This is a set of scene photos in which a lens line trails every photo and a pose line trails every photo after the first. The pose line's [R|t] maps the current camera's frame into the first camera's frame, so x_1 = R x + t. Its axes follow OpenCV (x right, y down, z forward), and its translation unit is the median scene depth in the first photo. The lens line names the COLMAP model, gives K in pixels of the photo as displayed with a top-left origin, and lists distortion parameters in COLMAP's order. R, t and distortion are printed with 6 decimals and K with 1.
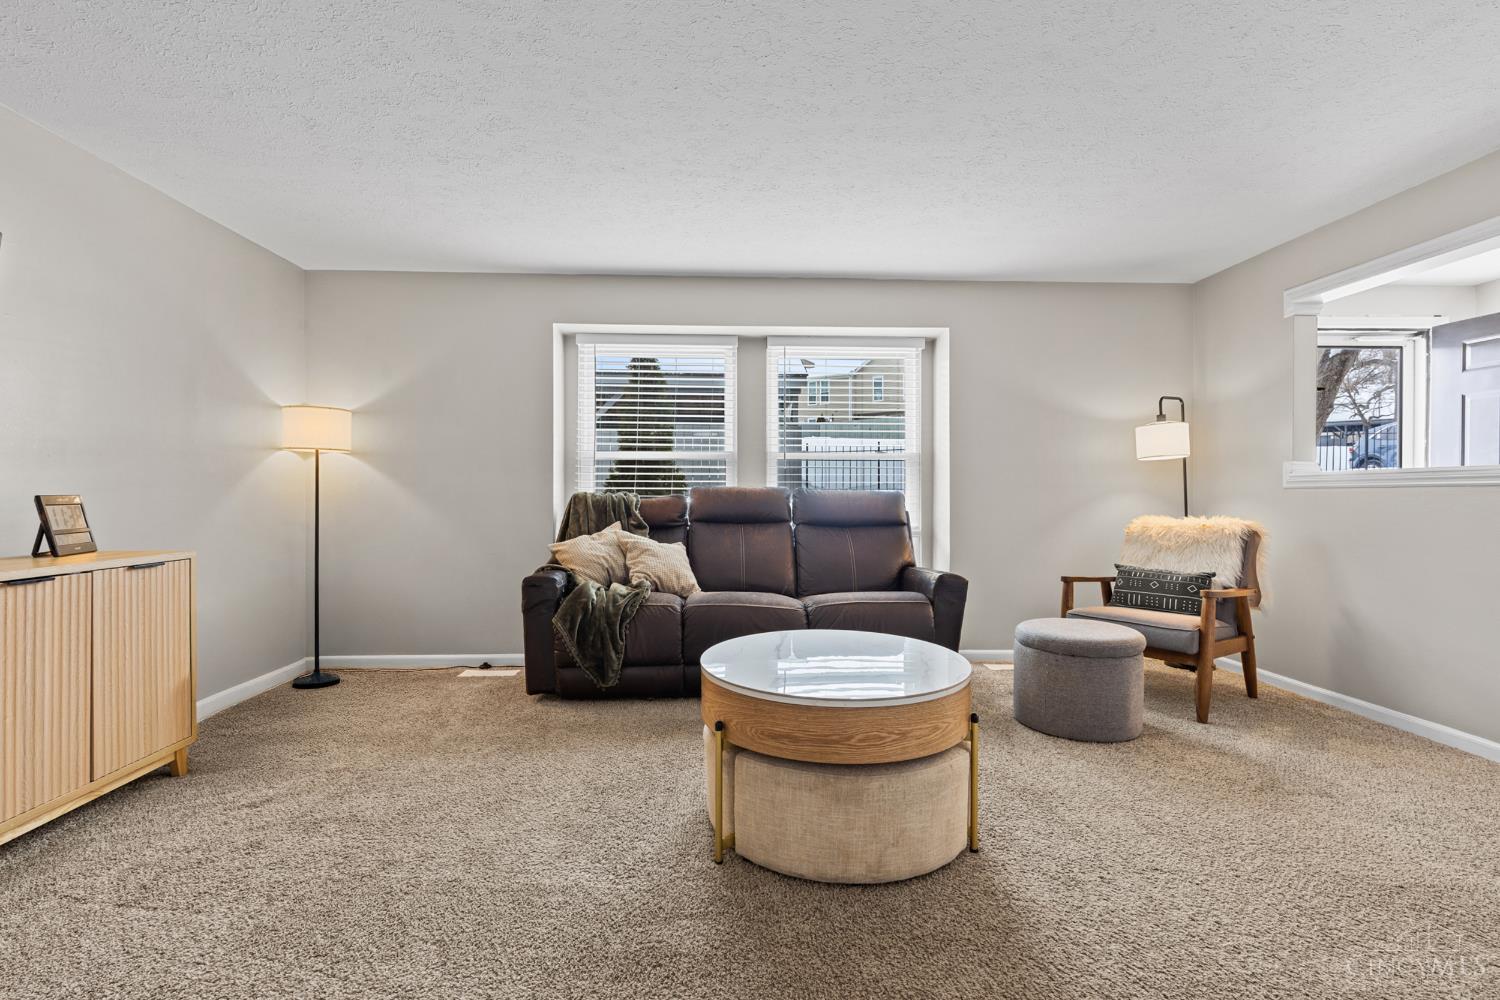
lens RADIAL K [[670.3, 0, 747.0], [0, 670.3, 499.0], [0, 0, 1]] dist [0.006583, -0.001505]
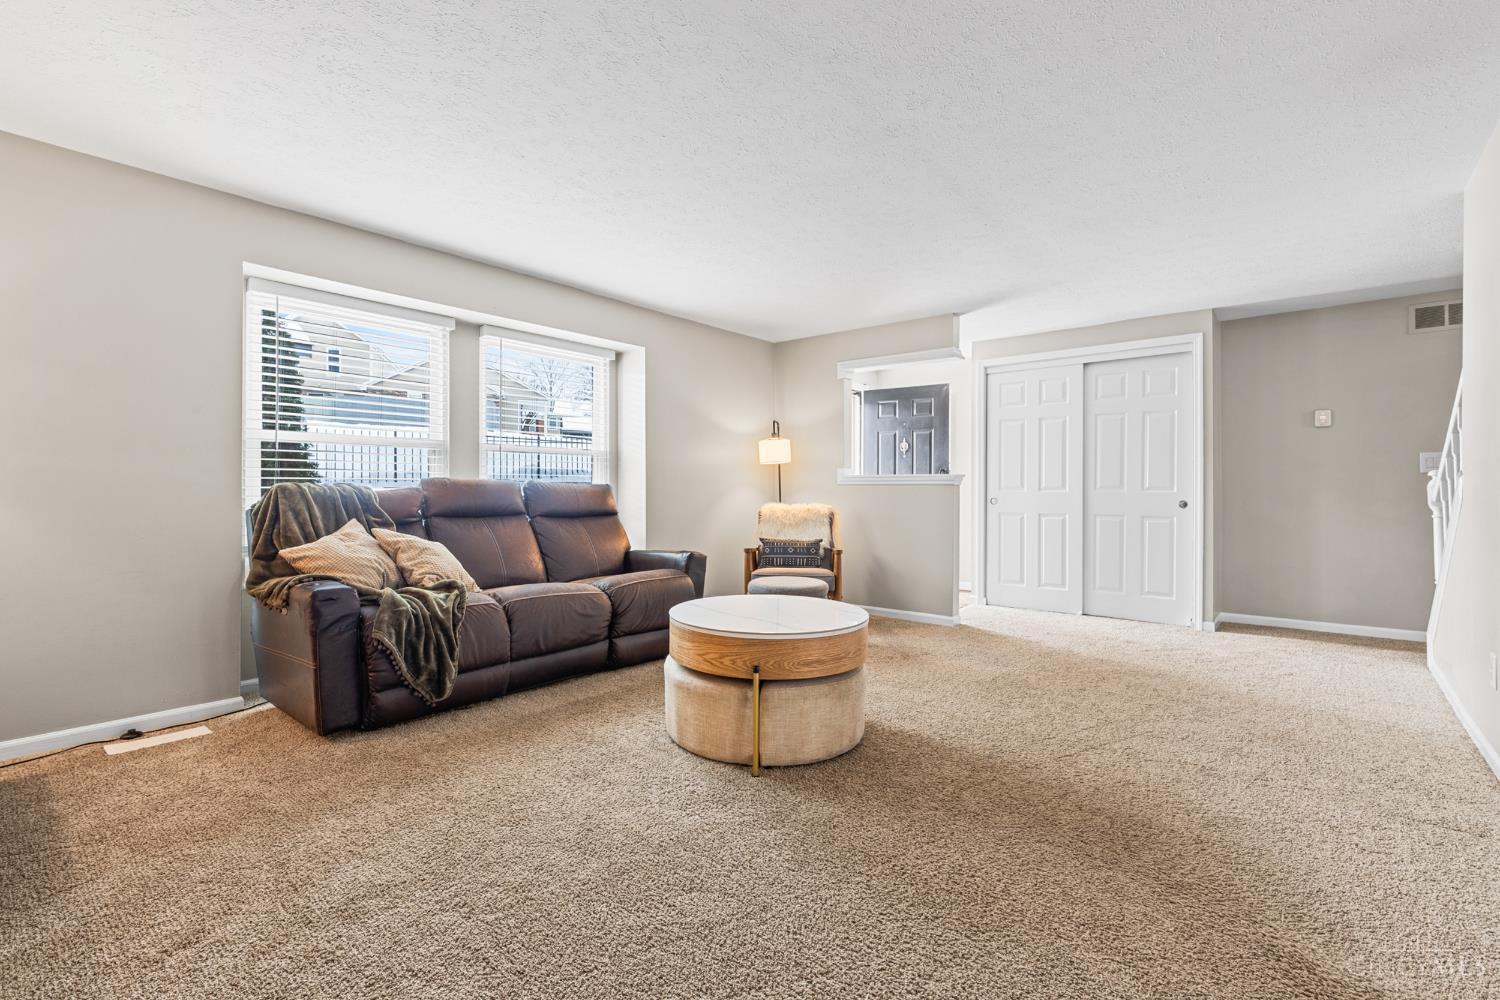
lens RADIAL K [[670.3, 0, 745.5], [0, 670.3, 487.0], [0, 0, 1]] dist [0.006583, -0.001505]
pose [[0.680862, 0.005058, 0.732394, -0.535968], [-0.000239, 0.999978, -0.006683, -0.000407], [-0.732412, 0.004375, 0.680848, 0.077521]]
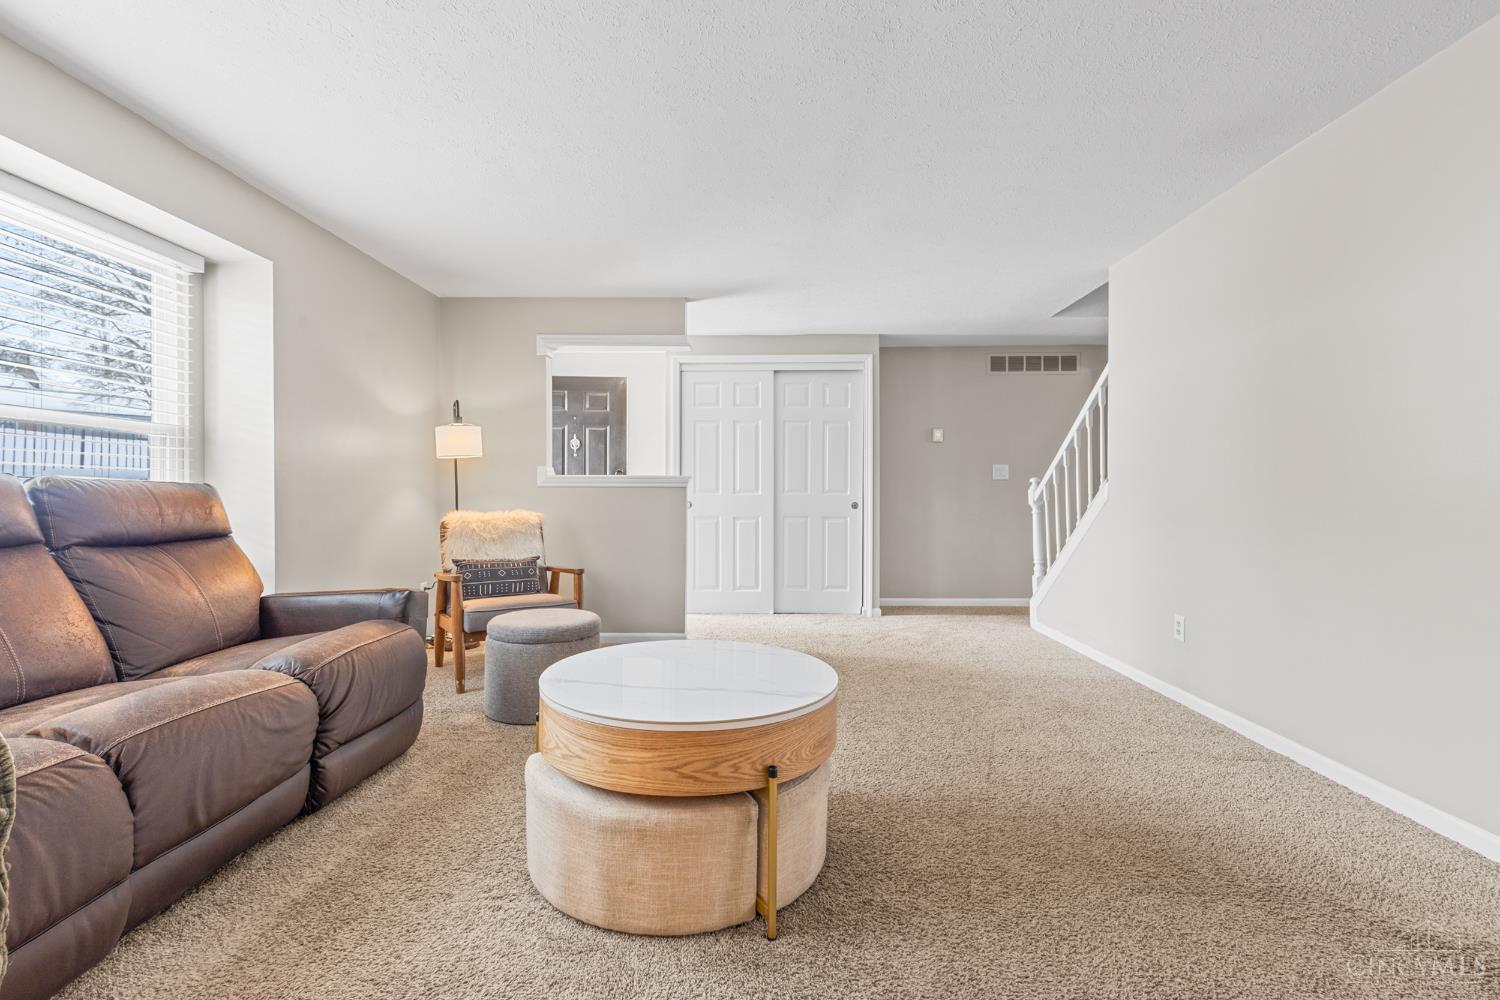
lens RADIAL K [[670.3, 0, 744.1], [0, 670.3, 490.9], [0, 0, 1]] dist [0.006583, -0.001505]
pose [[0.074845, 0.004668, 0.997184, -0.468654], [0.002577, 0.999985, -0.004874, -0.001261], [-0.997192, 0.002935, 0.074831, 0.524953]]
